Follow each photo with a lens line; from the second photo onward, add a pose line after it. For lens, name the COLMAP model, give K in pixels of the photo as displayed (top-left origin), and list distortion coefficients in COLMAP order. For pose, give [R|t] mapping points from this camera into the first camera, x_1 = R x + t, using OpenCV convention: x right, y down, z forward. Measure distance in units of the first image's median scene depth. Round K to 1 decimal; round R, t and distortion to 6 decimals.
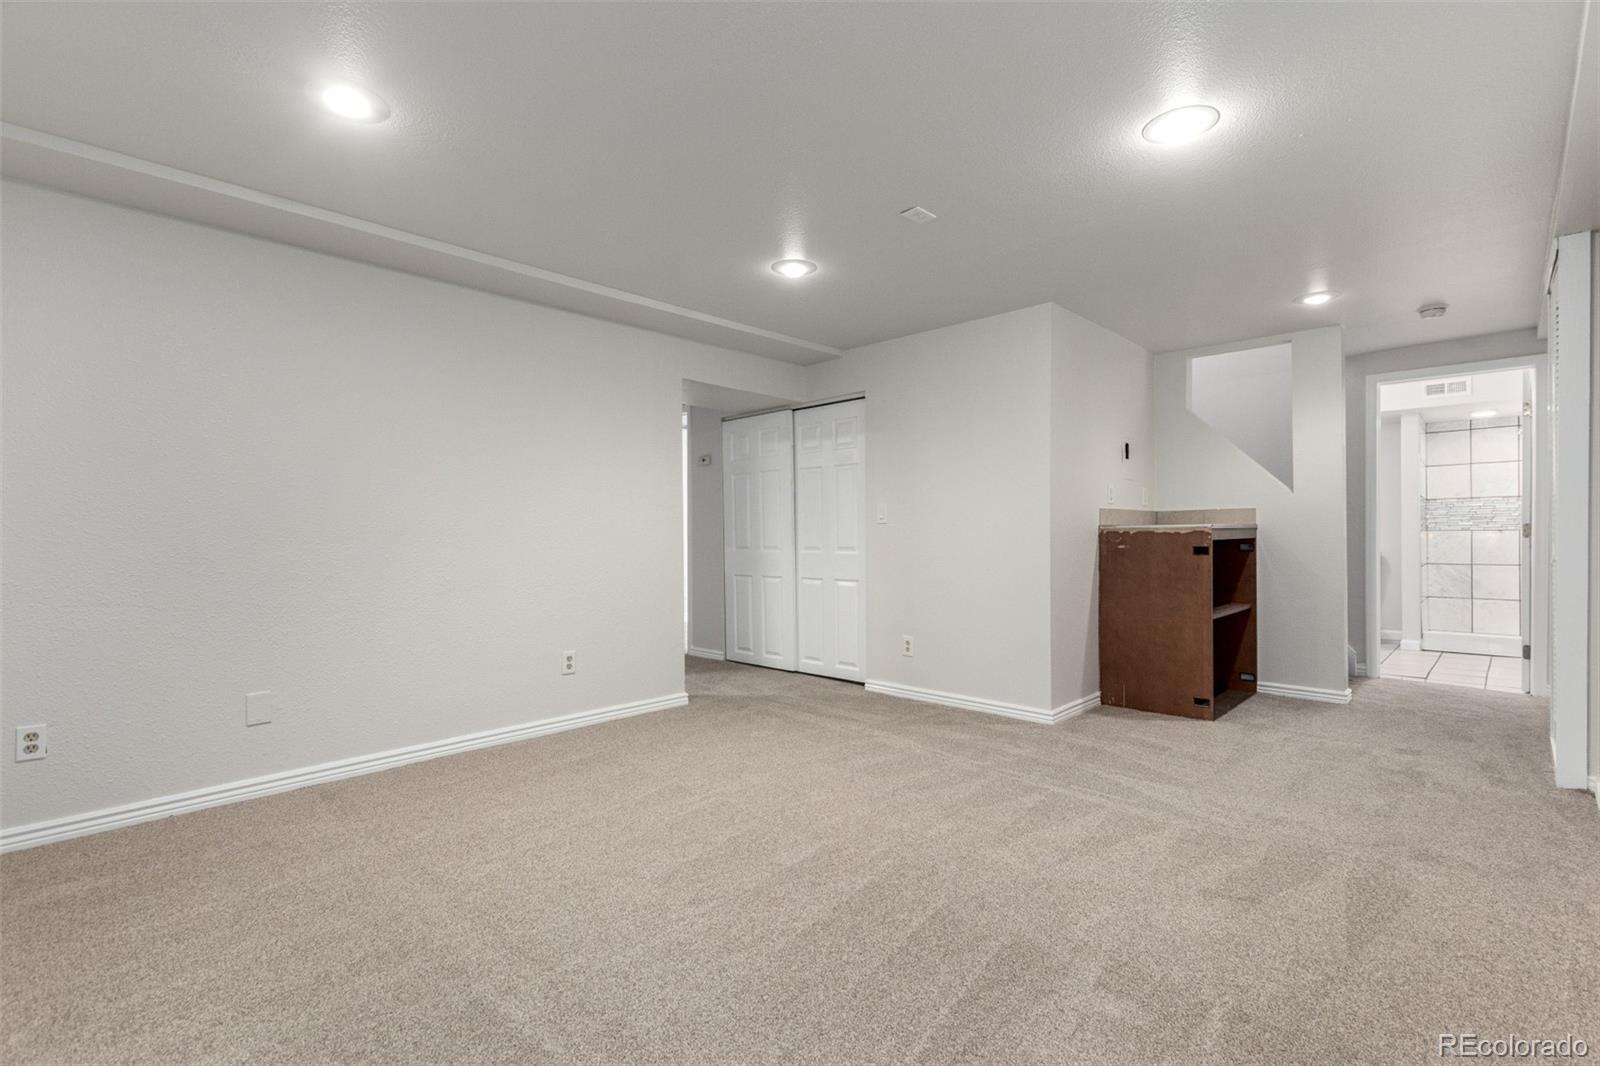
lens RADIAL K [[733.1, 0, 801.1], [0, 733.1, 528.8], [0, 0, 1]] dist [-0.002566, -0.000569]
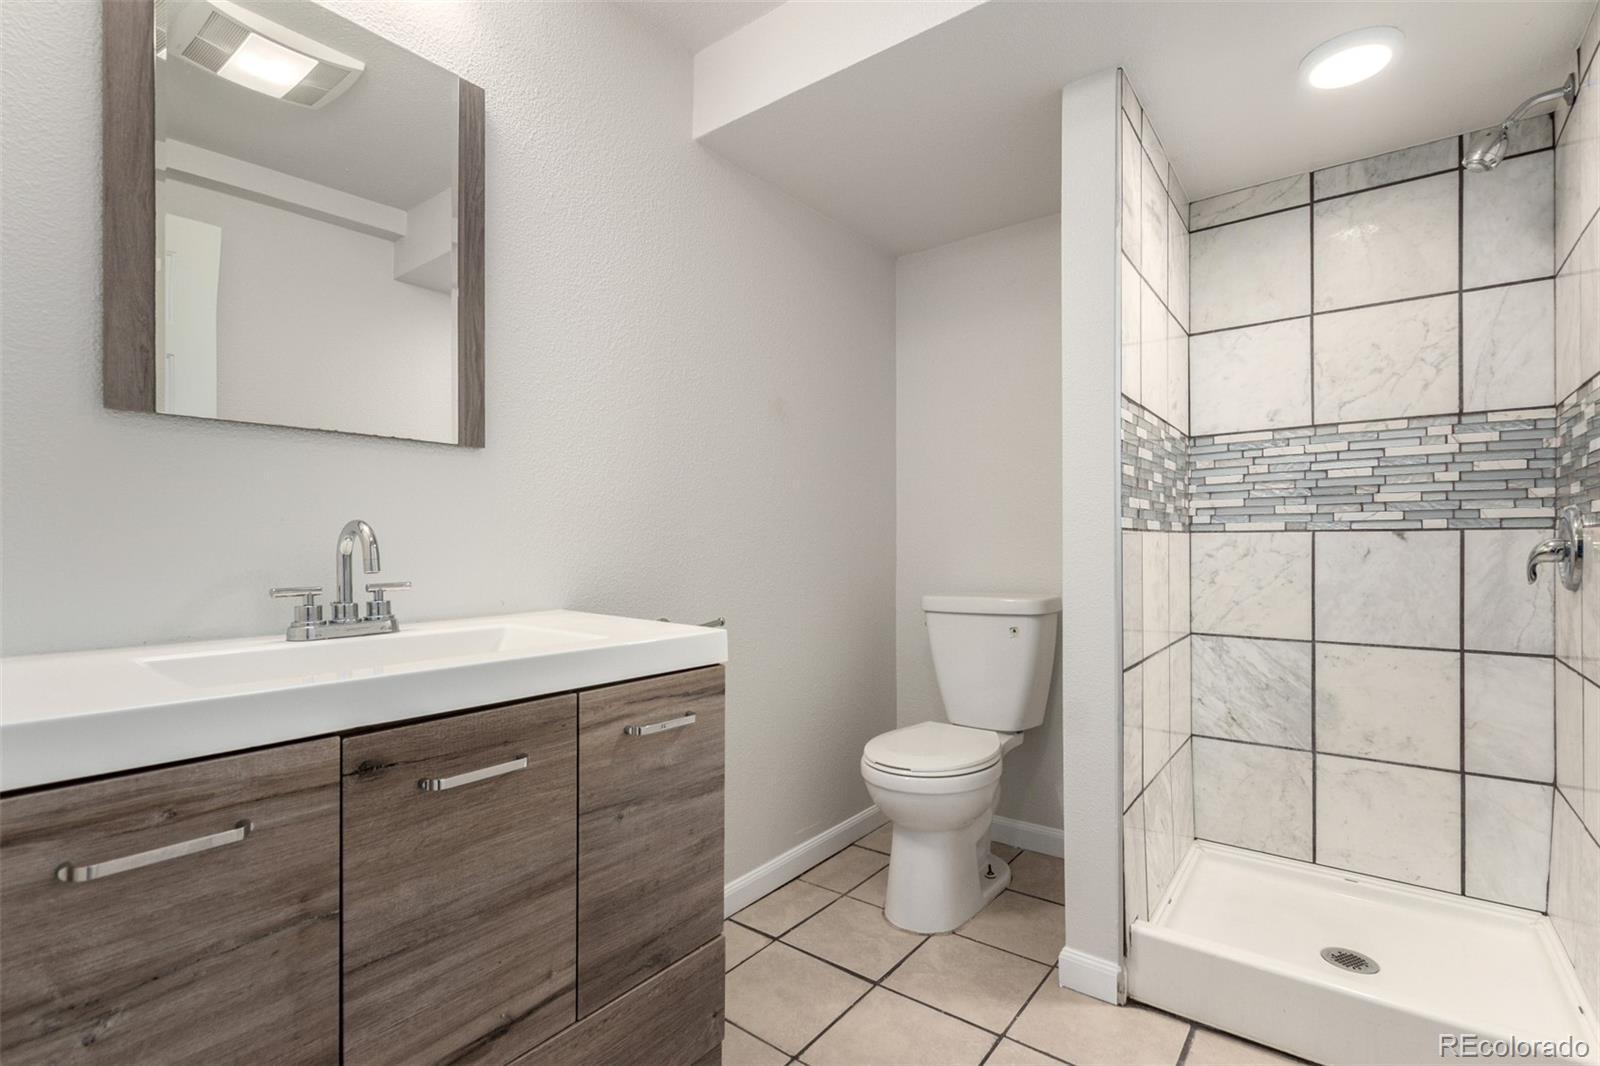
lens RADIAL K [[733.1, 0, 801.3], [0, 733.1, 538.1], [0, 0, 1]] dist [-0.002566, -0.000569]
pose [[0.993328, 0.006404, 0.115150, 0.651438], [-0.005742, 0.999965, -0.006077, 0.008213], [-0.115185, 0.005376, 0.993330, 0.701368]]
